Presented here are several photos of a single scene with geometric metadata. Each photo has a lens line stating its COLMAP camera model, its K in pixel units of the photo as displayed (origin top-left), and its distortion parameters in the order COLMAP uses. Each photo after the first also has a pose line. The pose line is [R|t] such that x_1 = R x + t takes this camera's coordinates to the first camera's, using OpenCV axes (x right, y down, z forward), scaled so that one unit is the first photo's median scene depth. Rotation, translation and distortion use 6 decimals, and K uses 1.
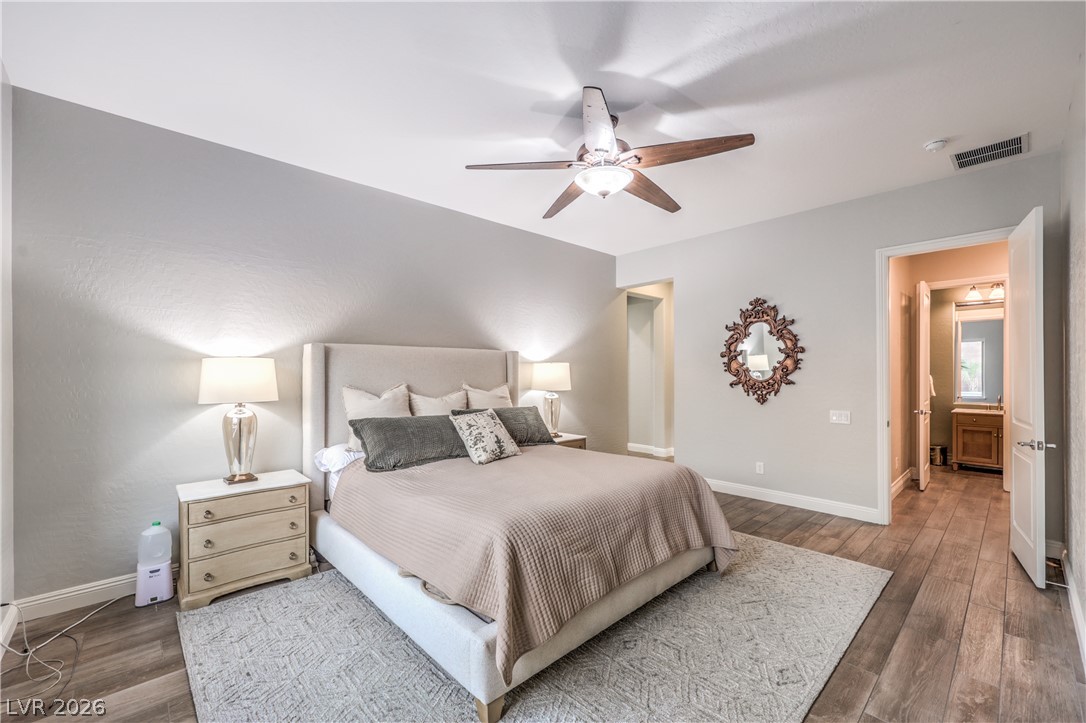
lens RADIAL K [[437.3, 0, 540.5], [0, 437.3, 370.1], [0, 0, 1]] dist [-0.002880, -0.000082]
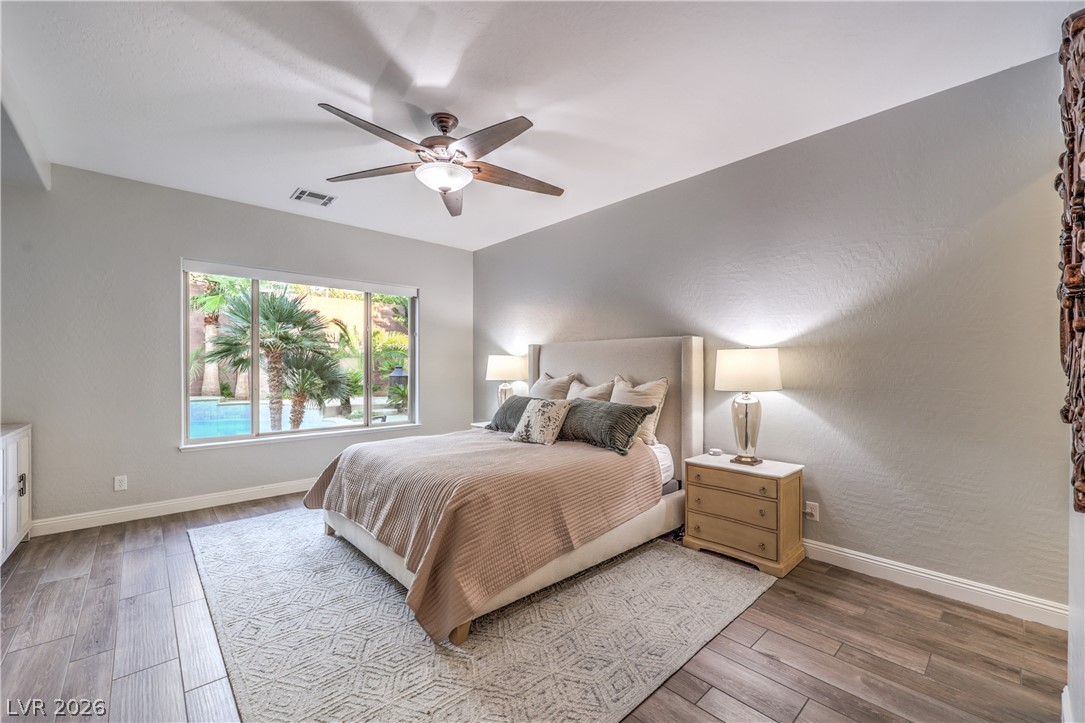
lens RADIAL K [[463.4, 0, 542.5], [0, 463.4, 361.5], [0, 0, 1]] dist [0.000050, -0.000017]
pose [[0.002698, -0.008088, -0.999964, 0.580374], [0.003643, 0.999961, -0.008078, 0.008376], [0.999990, -0.003621, 0.002727, 0.576563]]
